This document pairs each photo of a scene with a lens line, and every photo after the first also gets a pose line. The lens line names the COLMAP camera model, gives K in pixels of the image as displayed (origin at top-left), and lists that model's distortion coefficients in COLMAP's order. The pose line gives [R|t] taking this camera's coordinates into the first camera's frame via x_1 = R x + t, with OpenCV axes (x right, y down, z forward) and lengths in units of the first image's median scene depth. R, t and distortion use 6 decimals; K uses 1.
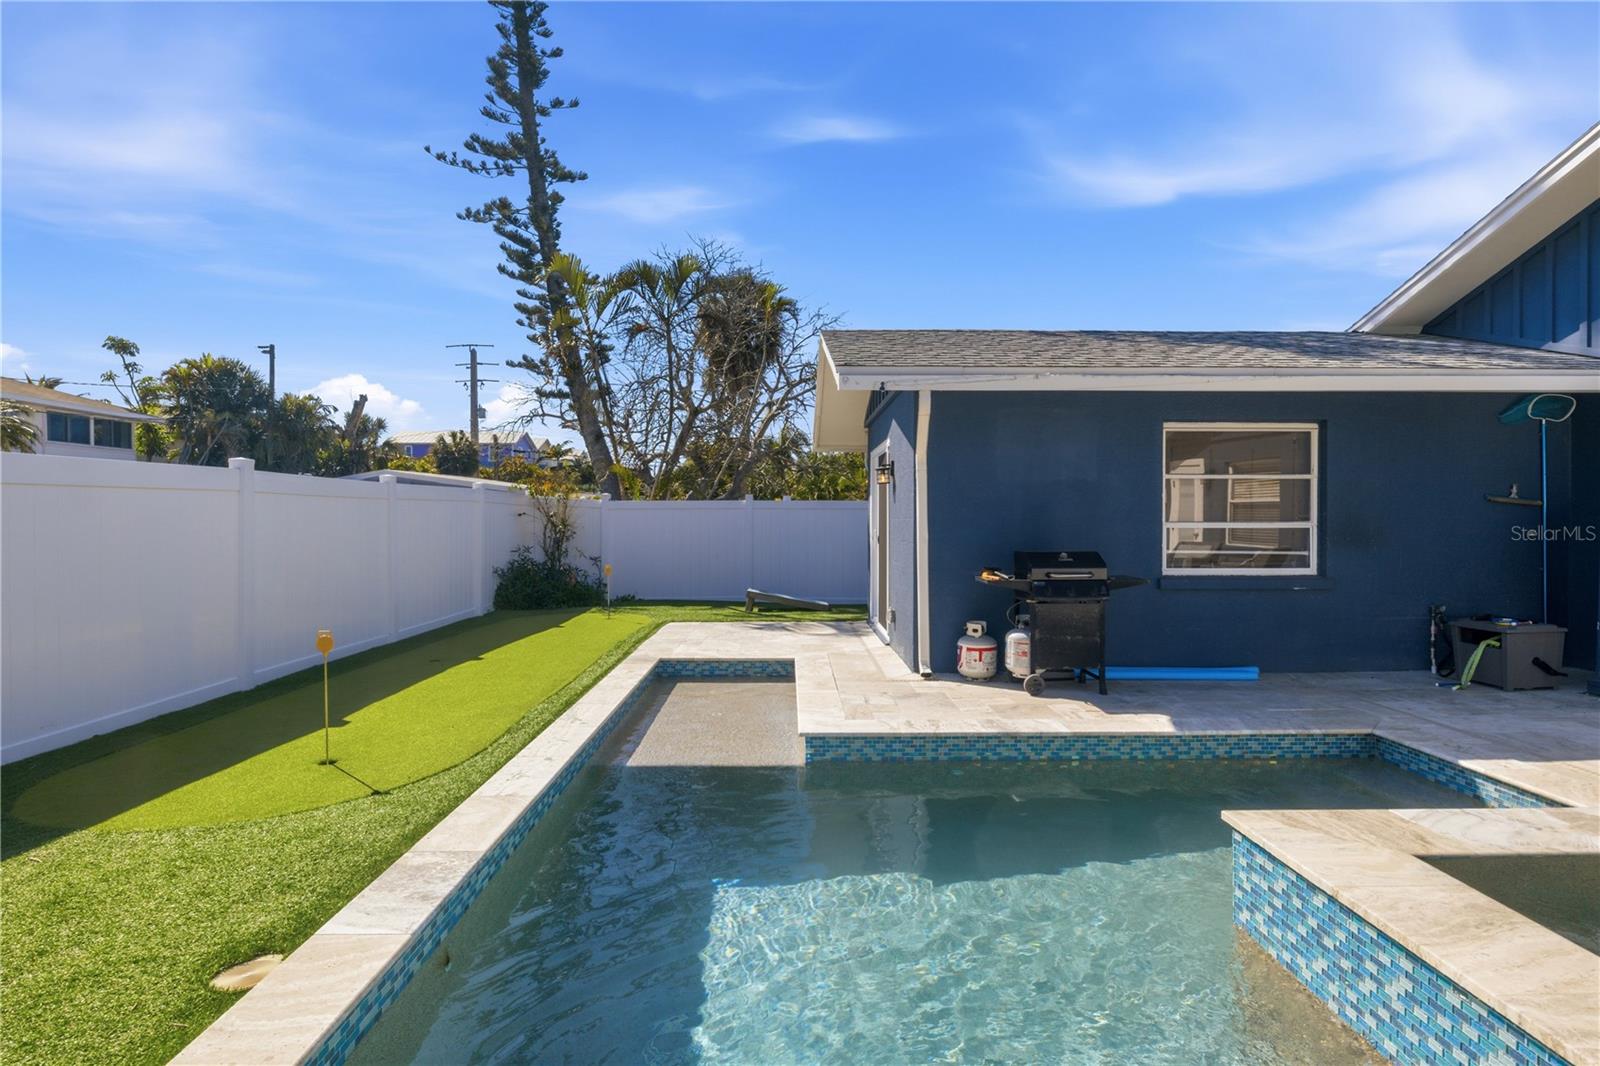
lens RADIAL K [[812.8, 0, 811.8], [0, 812.8, 530.1], [0, 0, 1]] dist [-0.007082, -0.000460]
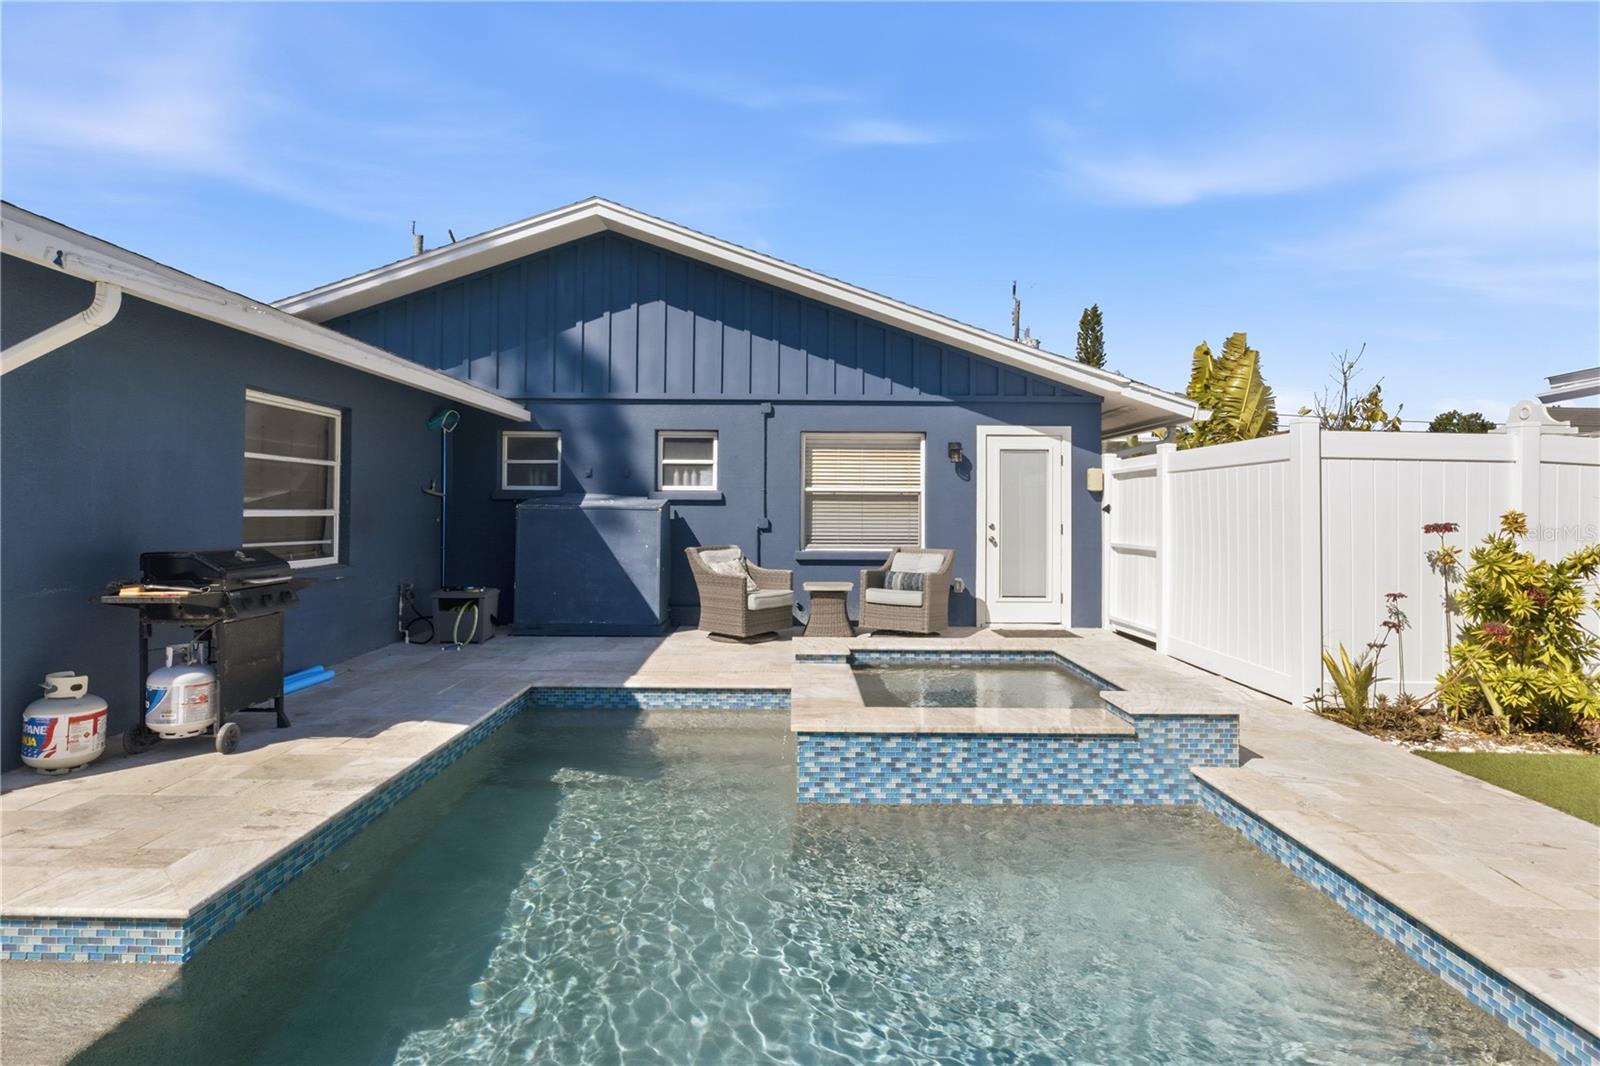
lens RADIAL K [[812.8, 0, 809.6], [0, 812.8, 518.4], [0, 0, 1]] dist [-0.007082, -0.000460]
pose [[0.022997, -0.006811, 0.999712, -0.514292], [0.008693, 0.999940, 0.006613, -0.001755], [-0.999698, 0.008538, 0.023055, 0.581301]]
